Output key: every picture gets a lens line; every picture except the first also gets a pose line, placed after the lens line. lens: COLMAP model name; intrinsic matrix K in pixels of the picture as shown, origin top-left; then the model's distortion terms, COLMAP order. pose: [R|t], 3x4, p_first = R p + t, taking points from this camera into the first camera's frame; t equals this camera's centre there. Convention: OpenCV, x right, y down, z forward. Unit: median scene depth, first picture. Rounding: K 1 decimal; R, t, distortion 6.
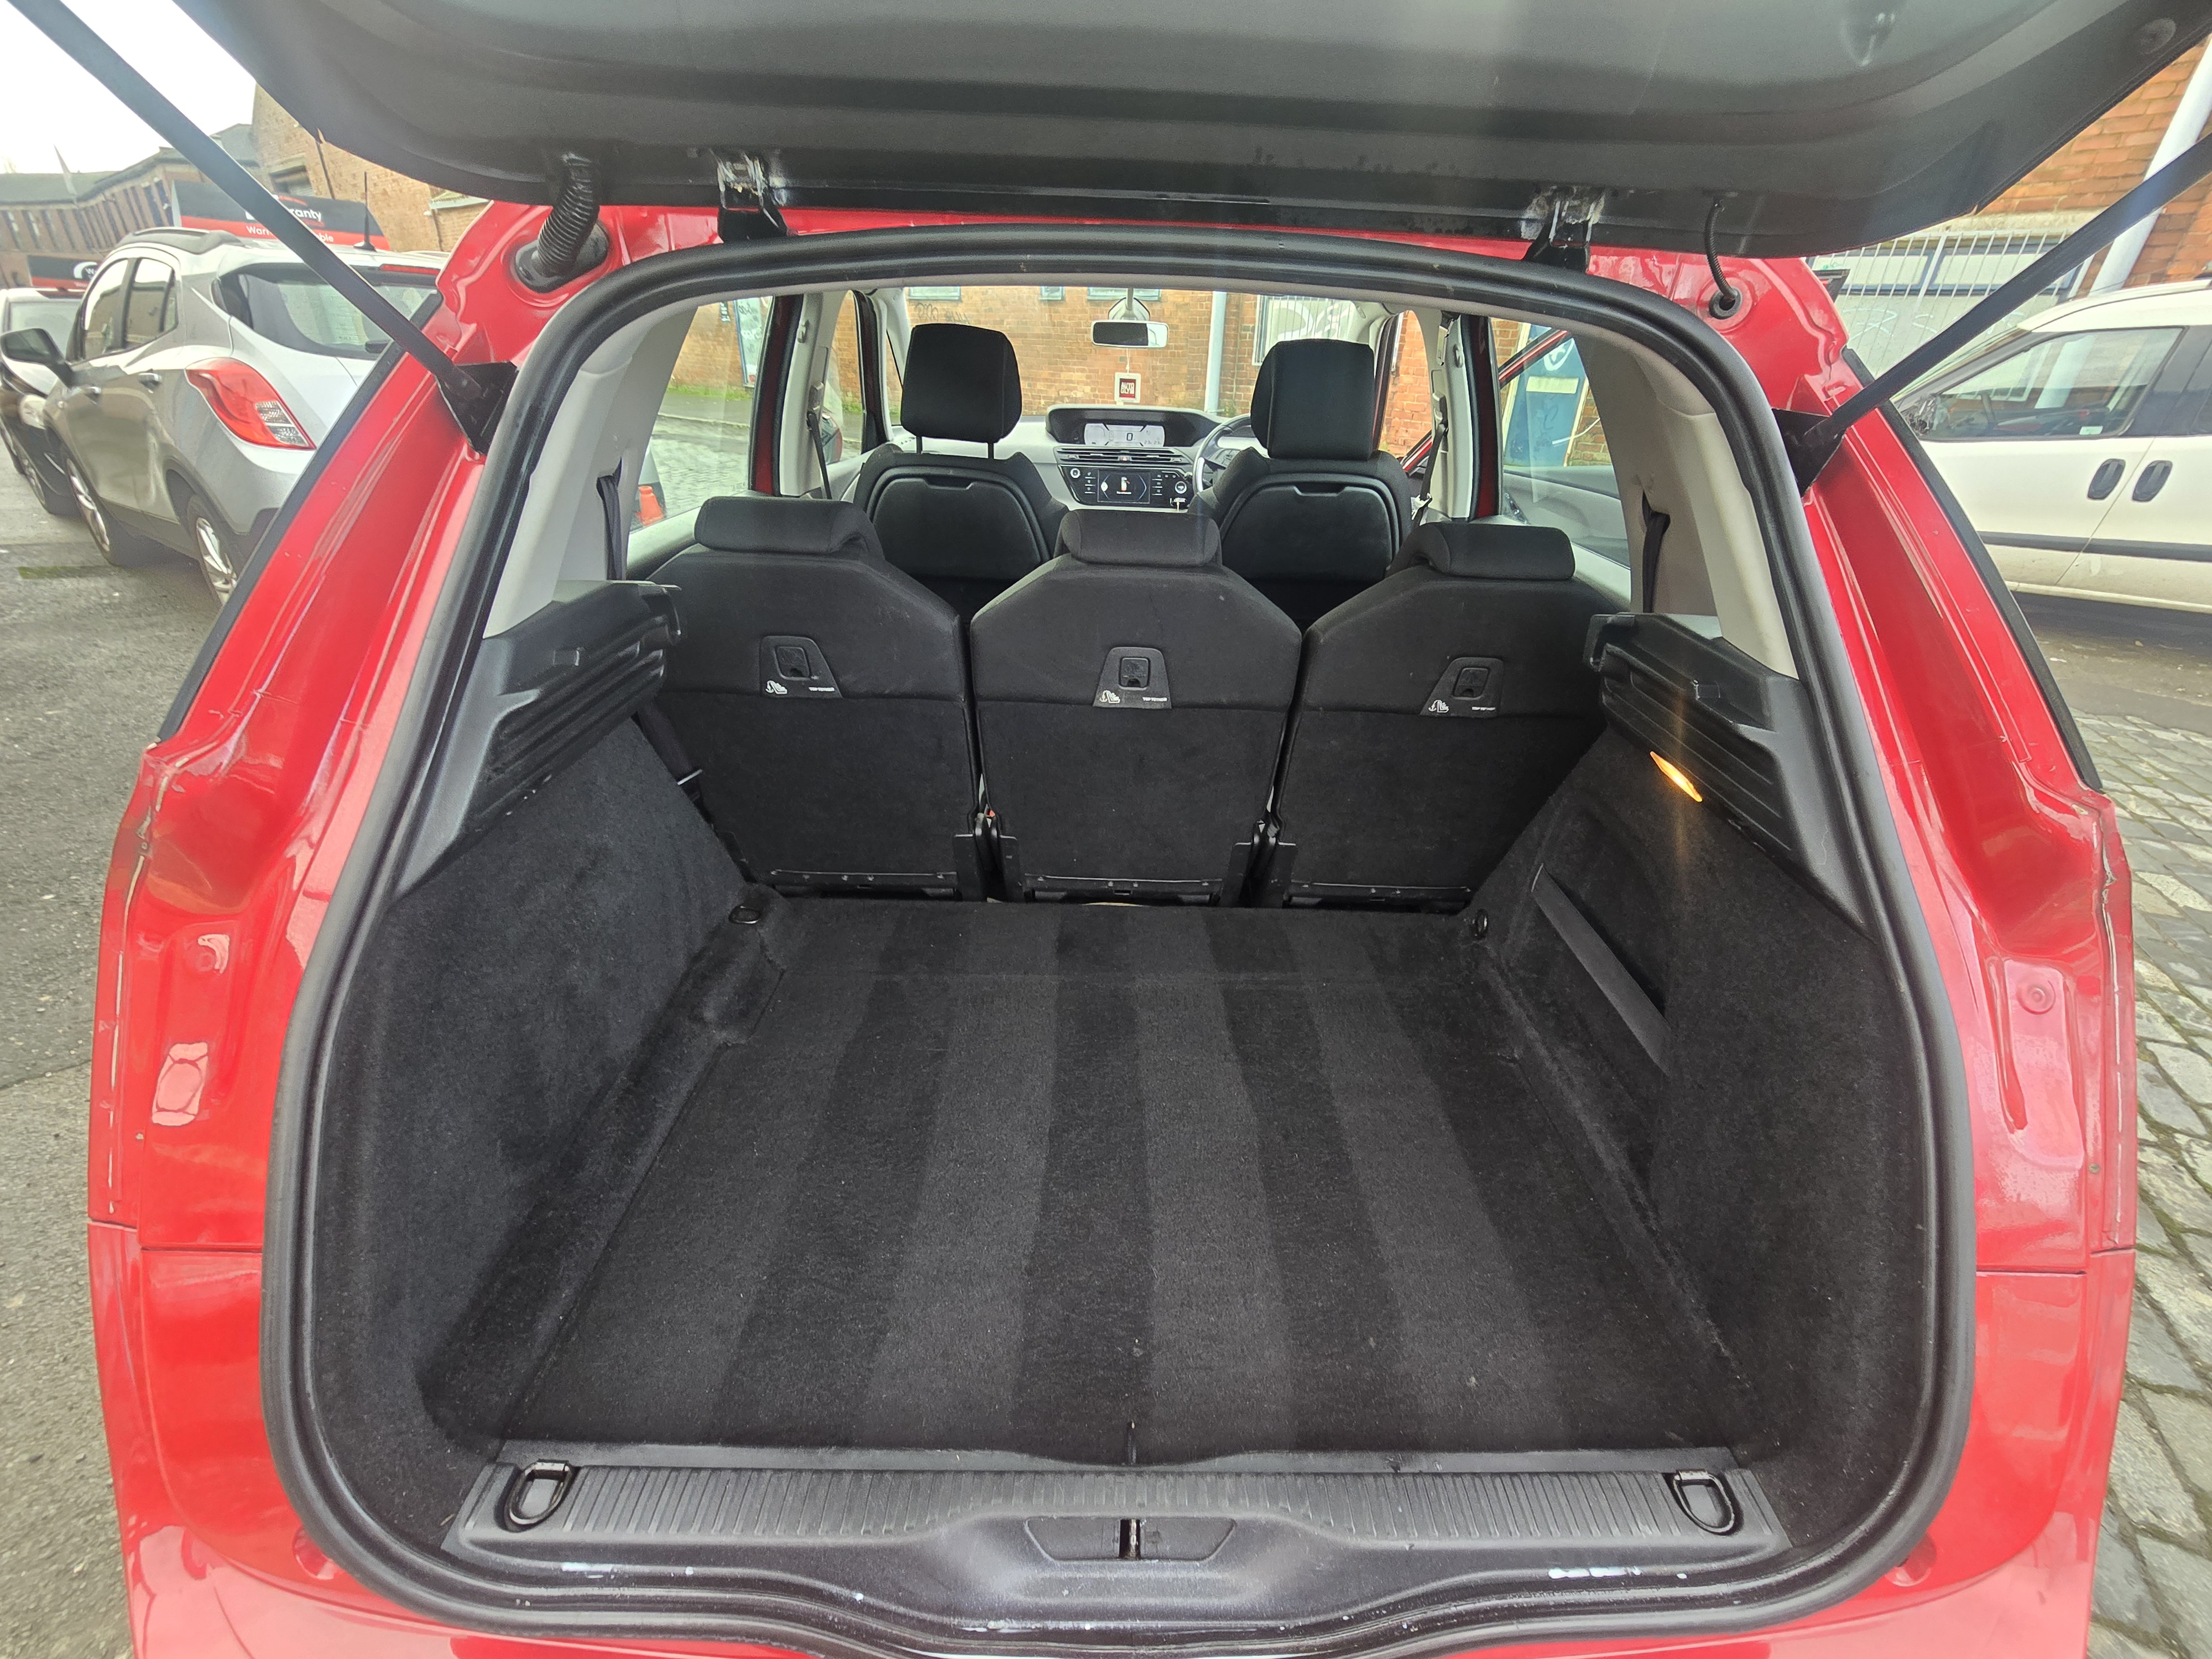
lens RADIAL K [[902.6, 0, 1128.1], [0, 902.6, 816.7], [0, 0, 1]] dist [-0.012606, 0.001678]
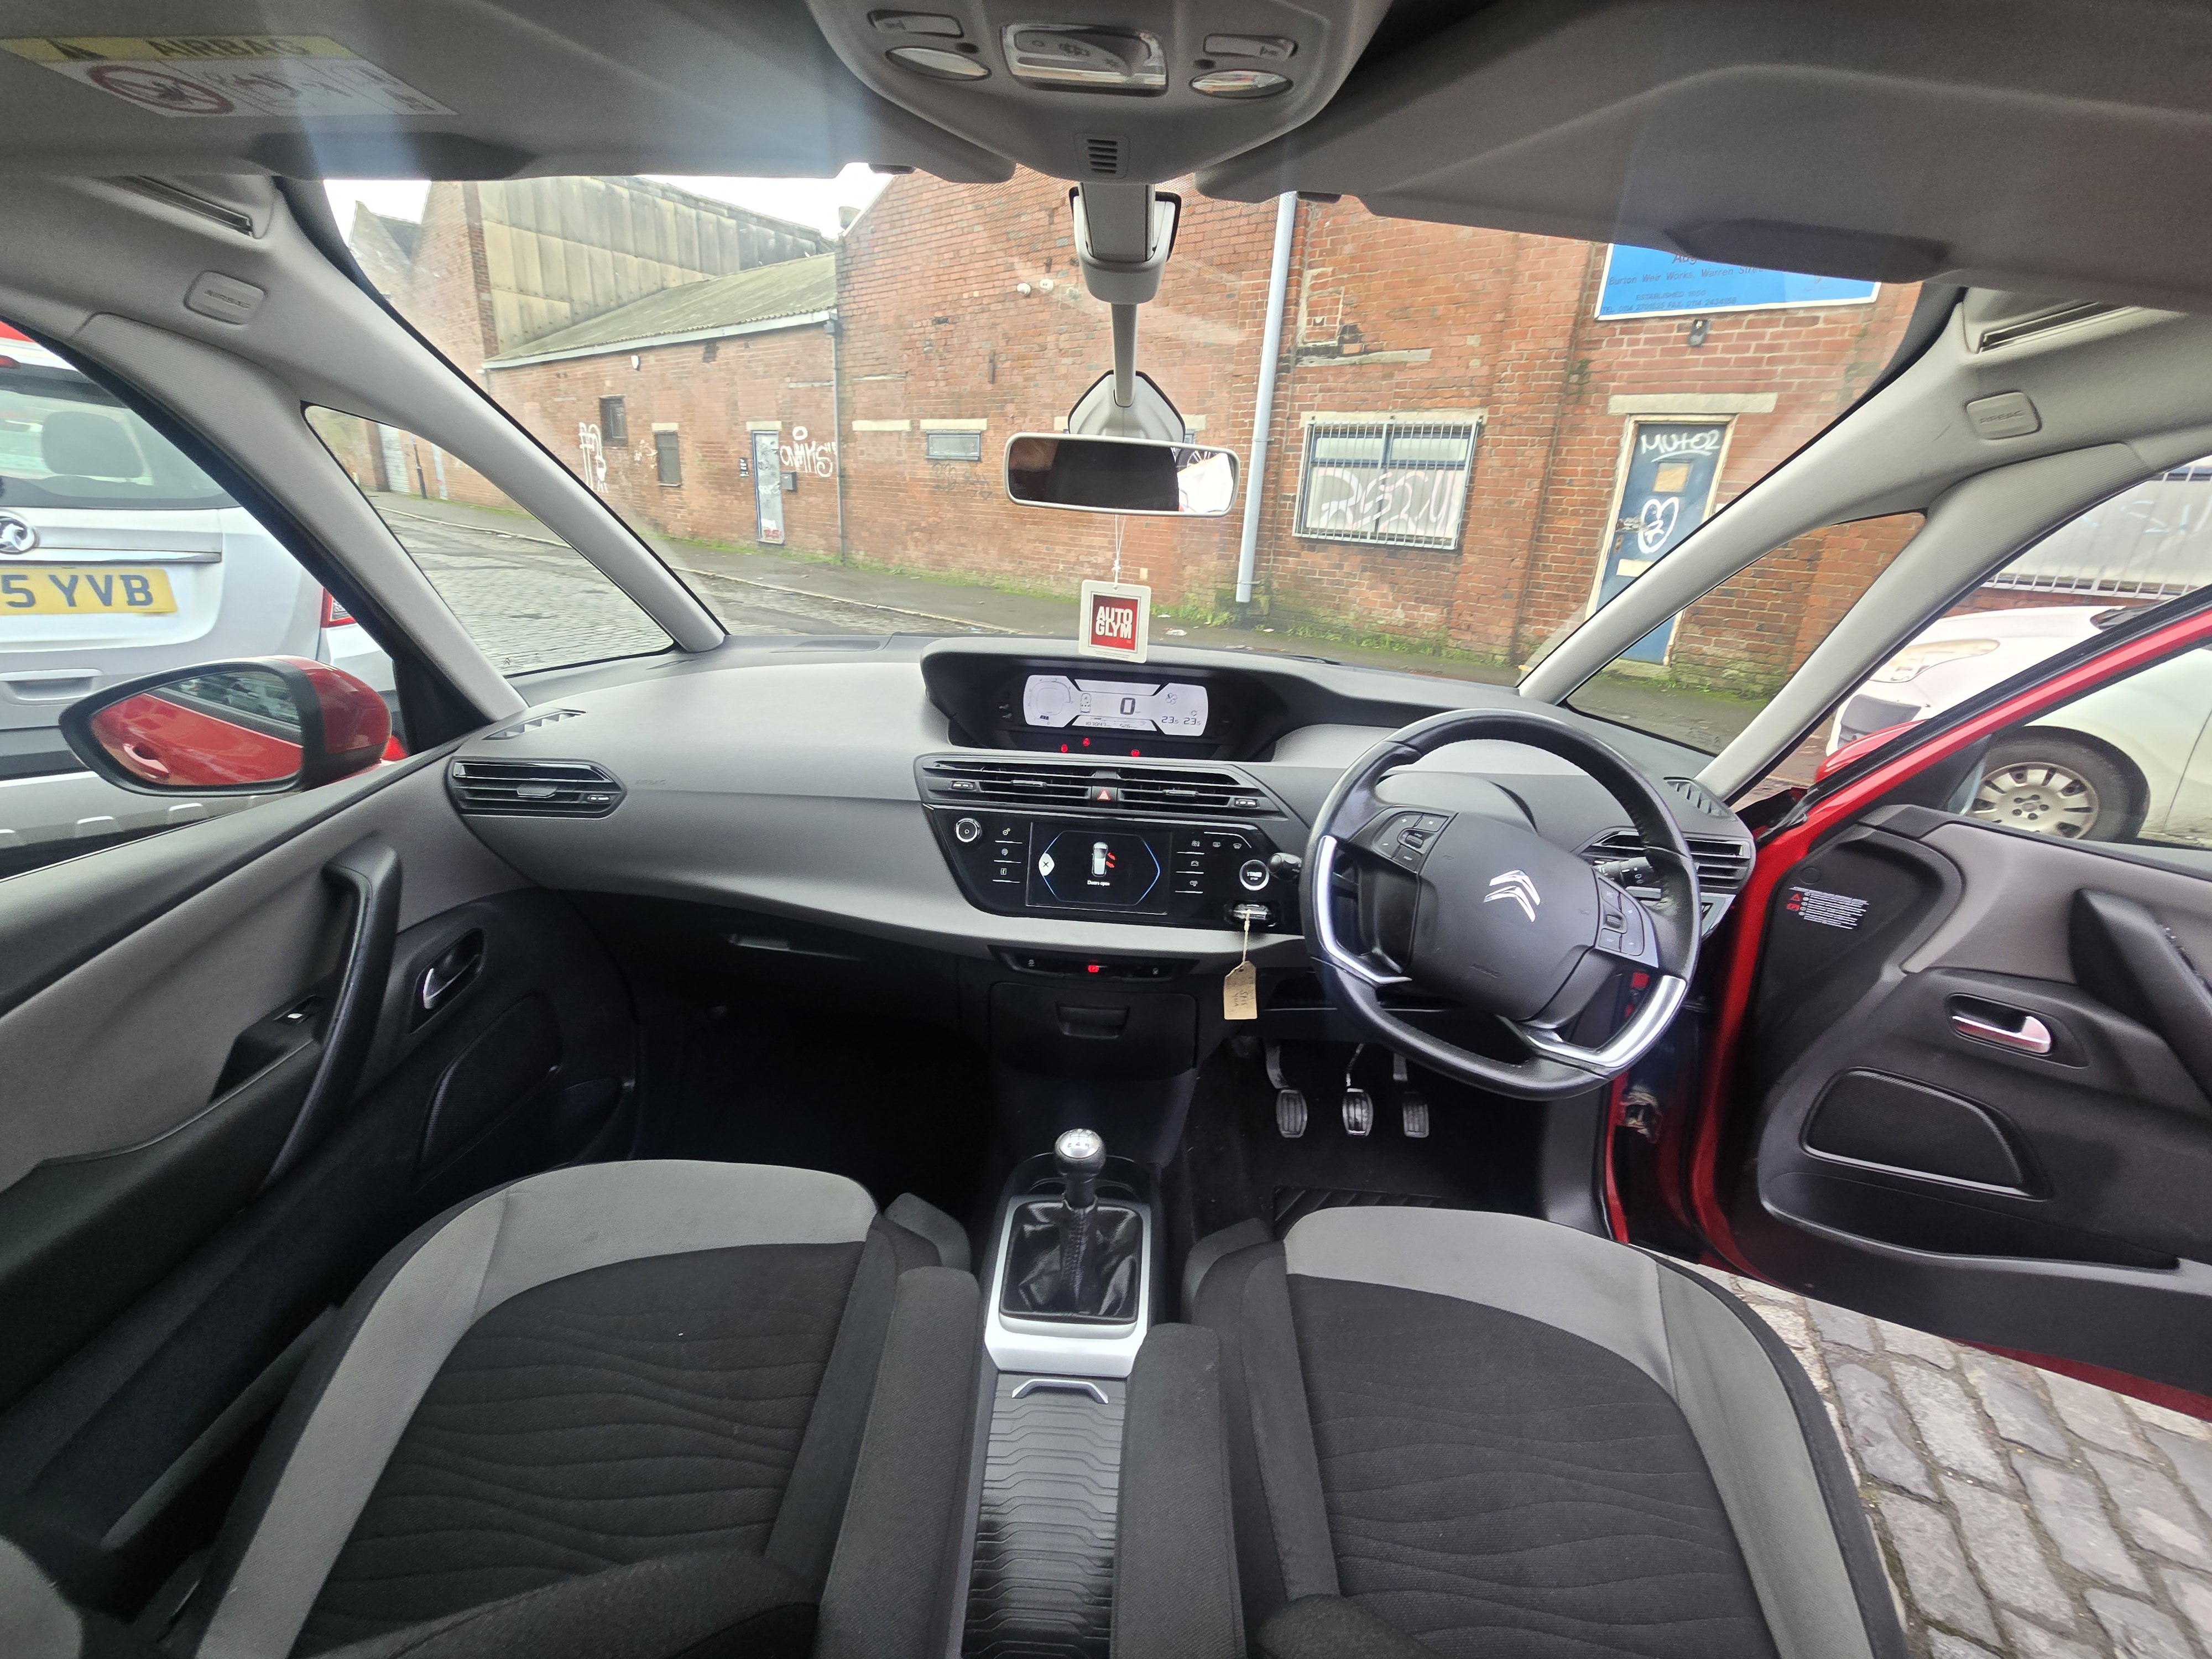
lens RADIAL K [[902.6, 0, 1146.5], [0, 902.6, 827.3], [0, 0, 1]] dist [-0.012606, 0.001678]
pose [[0.999537, 0.030318, -0.002581, 0.014682], [-0.030372, 0.989000, -0.144765, -0.329704], [-0.001836, 0.144776, 0.989463, 0.632057]]
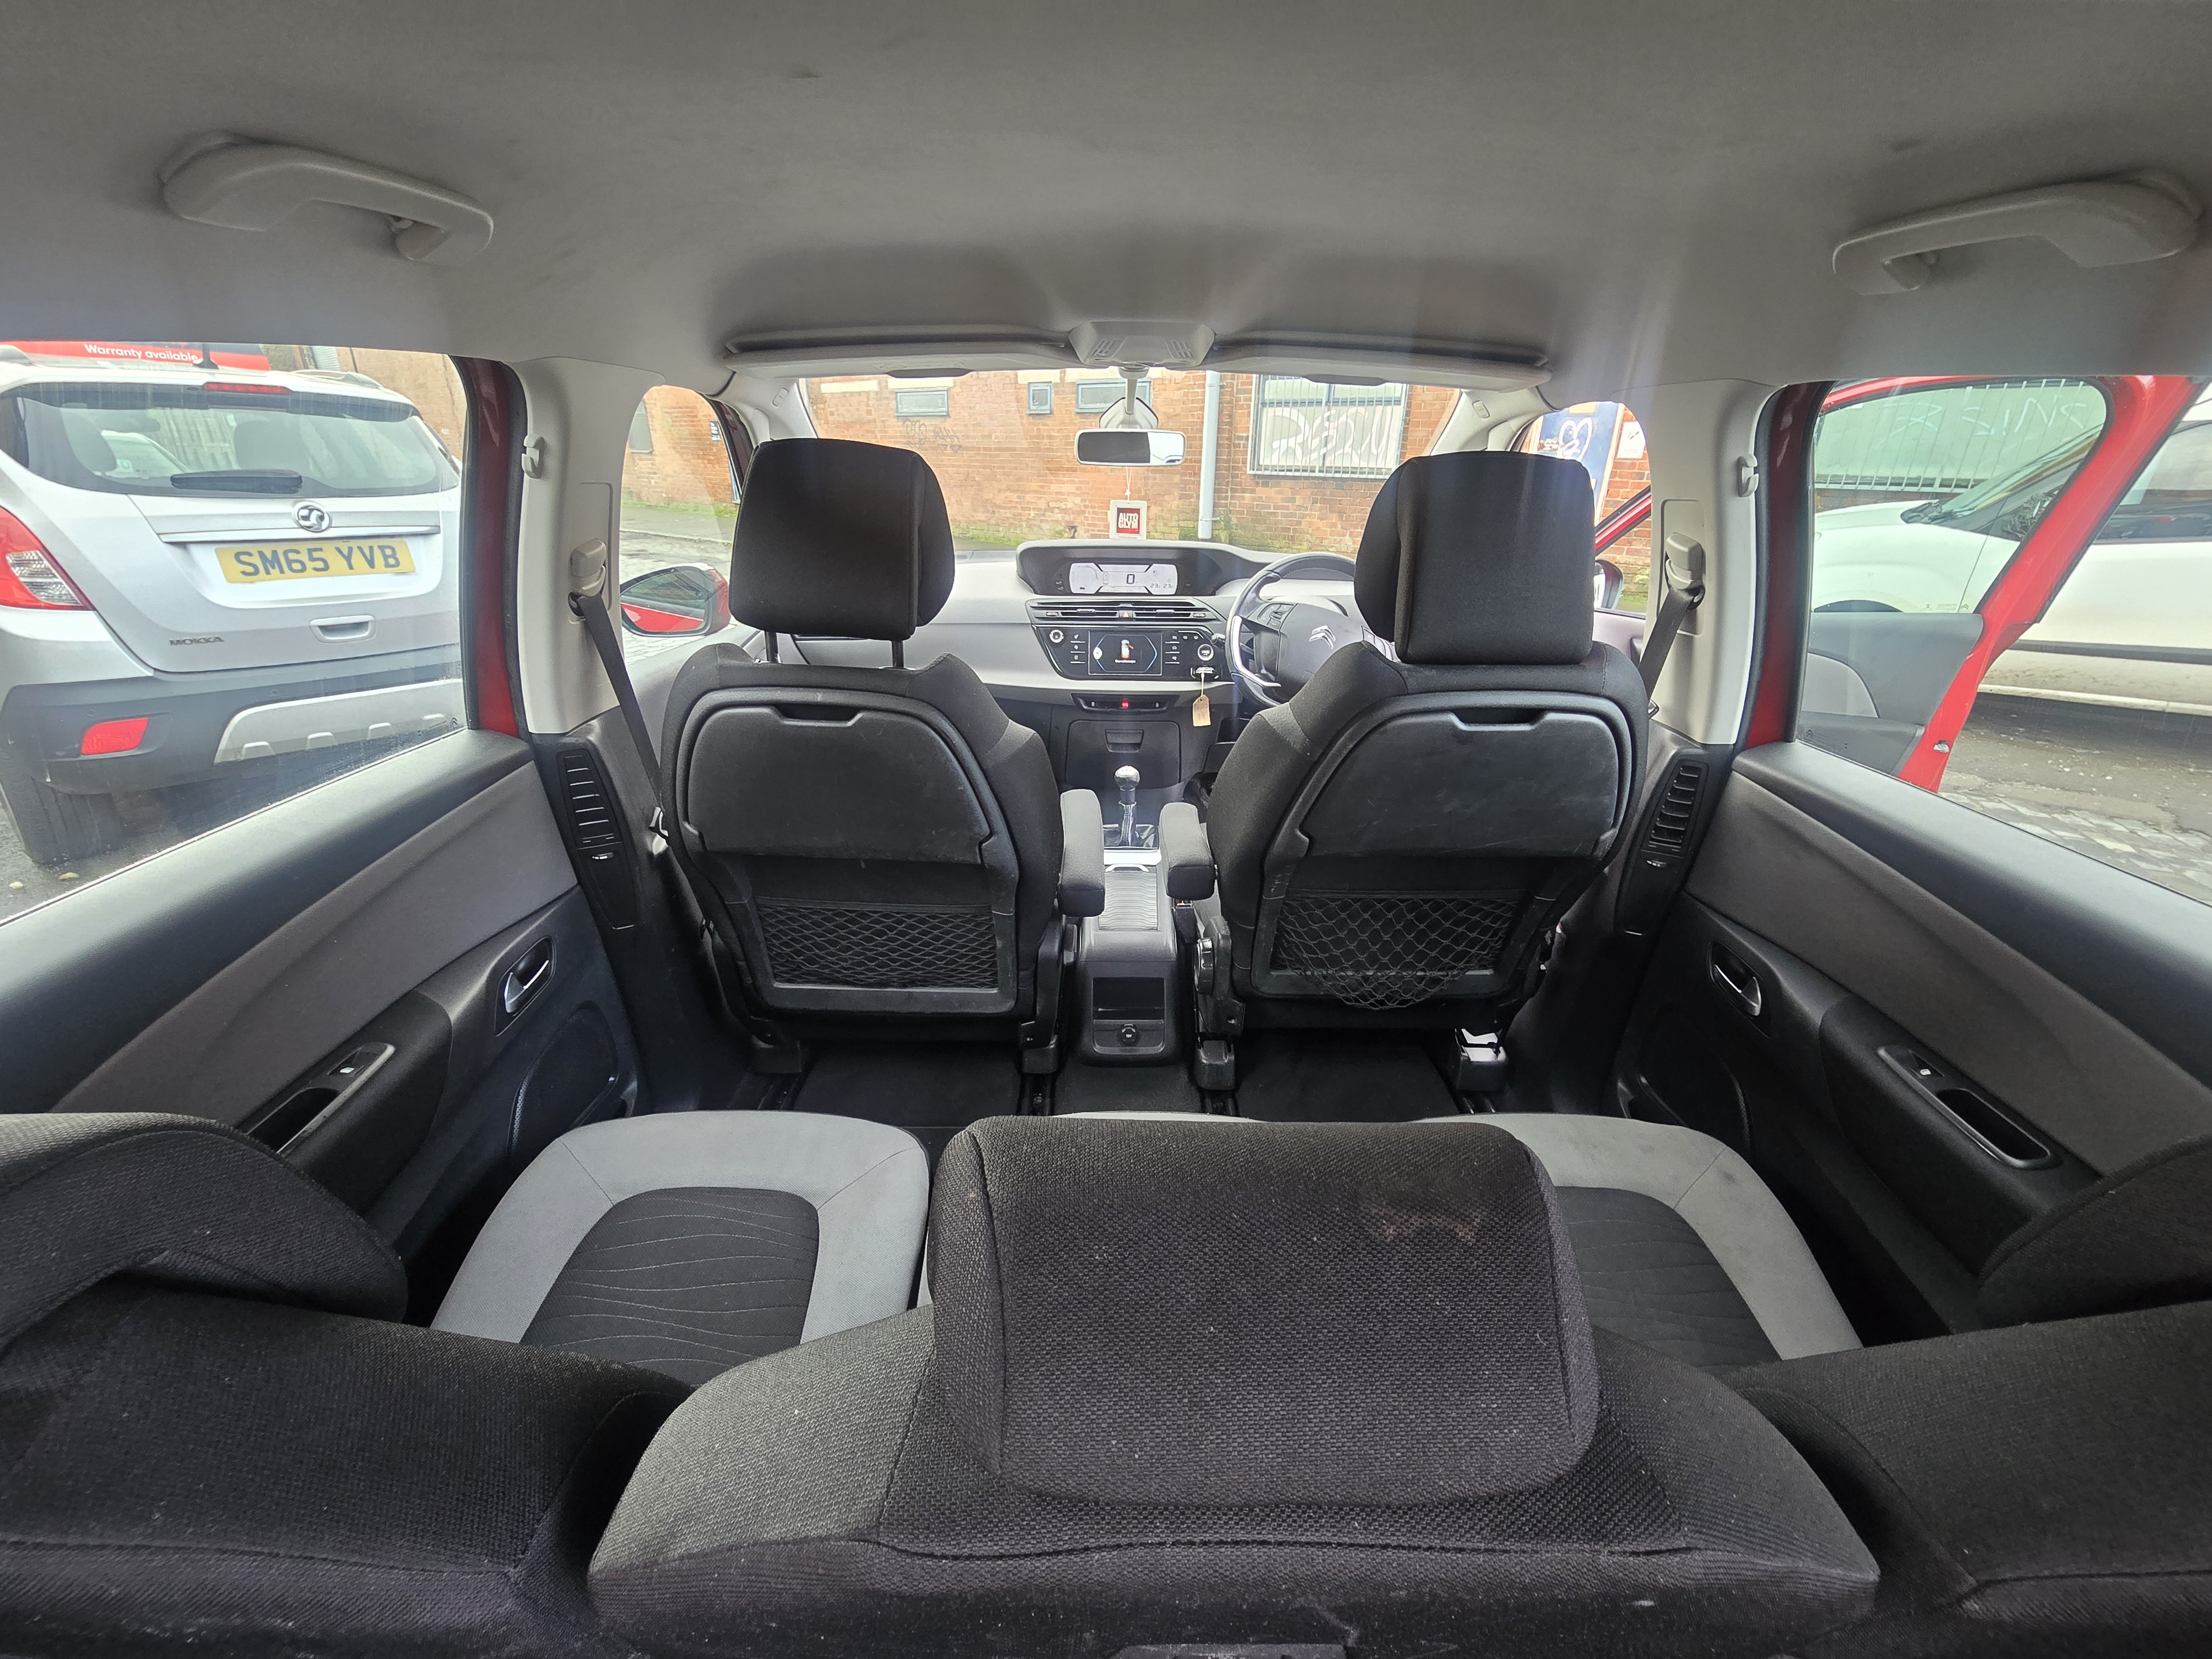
lens RADIAL K [[902.6, 0, 1135.8], [0, 902.6, 817.4], [0, 0, 1]] dist [-0.012606, 0.001678]
pose [[0.999635, -0.024552, 0.011299, -0.007942], [0.025558, 0.994680, -0.099790, -0.165488], [-0.008789, 0.100043, 0.994944, 0.303822]]
